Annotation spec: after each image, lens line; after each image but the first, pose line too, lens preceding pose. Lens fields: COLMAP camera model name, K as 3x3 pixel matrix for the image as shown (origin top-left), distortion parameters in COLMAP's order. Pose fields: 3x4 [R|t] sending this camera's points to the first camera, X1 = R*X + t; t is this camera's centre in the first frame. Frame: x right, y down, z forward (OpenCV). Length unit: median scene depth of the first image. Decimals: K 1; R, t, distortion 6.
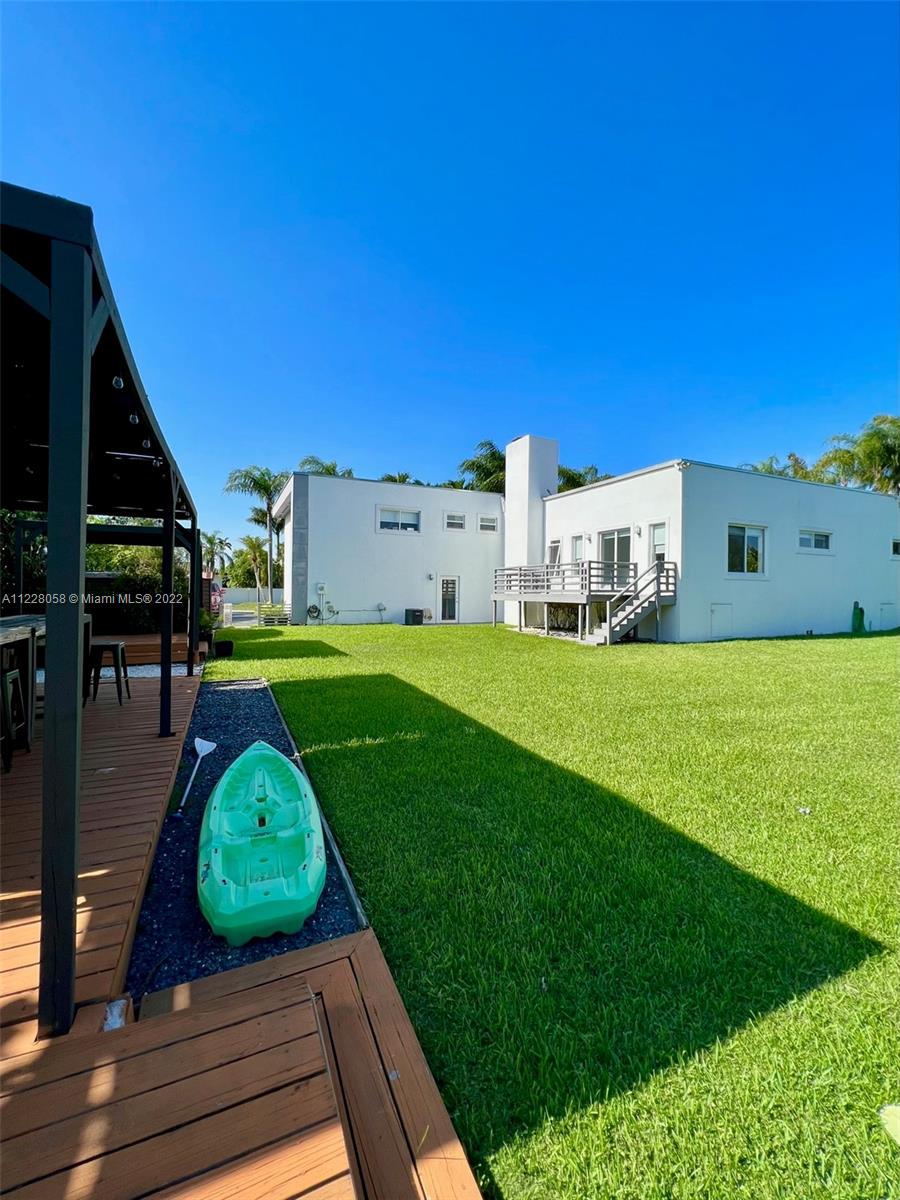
lens RADIAL K [[511.3, 0, 459.4], [0, 511.3, 595.4], [0, 0, 1]] dist [-0.002841, 0.000559]
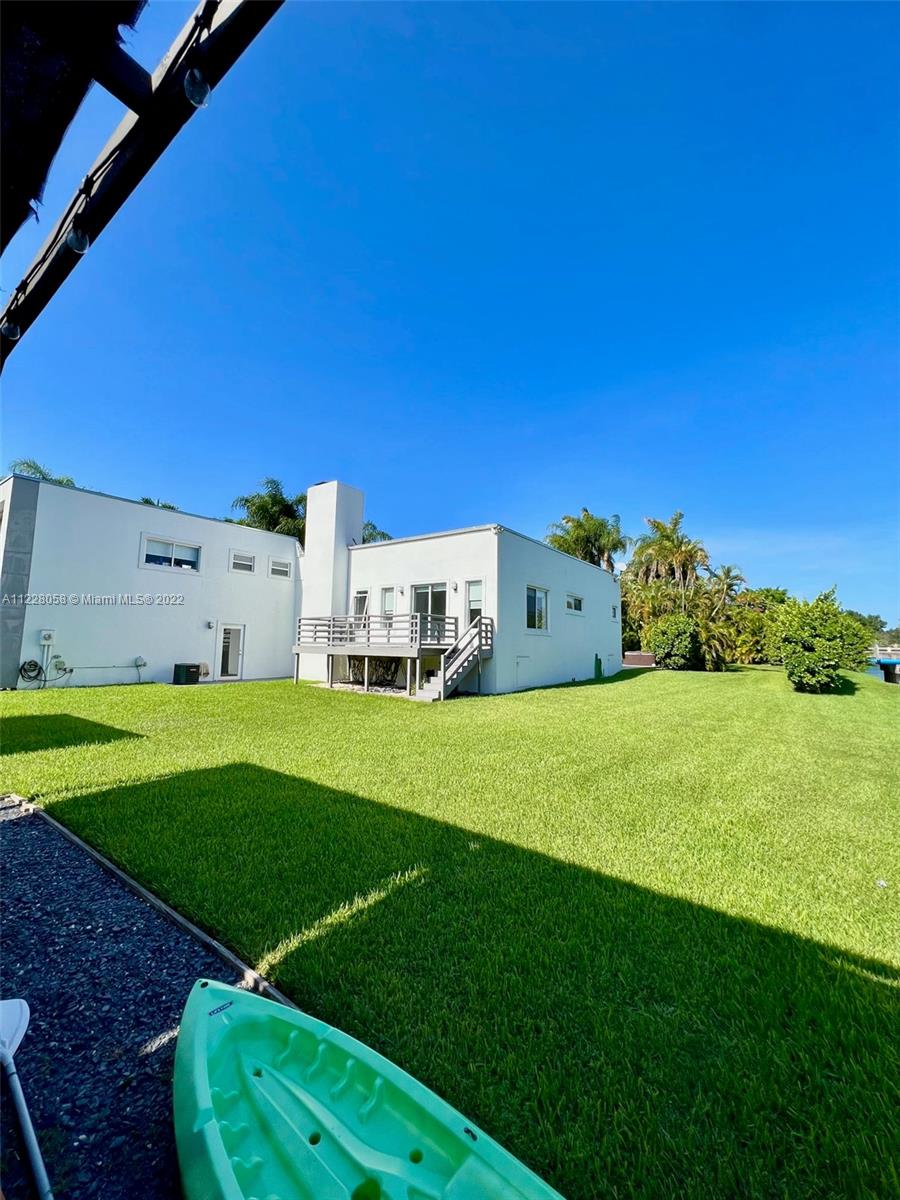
lens RADIAL K [[481.8, 0, 455.3], [0, 481.8, 592.3], [0, 0, 1]] dist [-0.002501, 0.000856]
pose [[0.868009, 0.060050, 0.492904, -0.144920], [-0.005319, 0.993728, -0.111697, -0.004932], [-0.496520, 0.094332, 0.862884, 0.163327]]
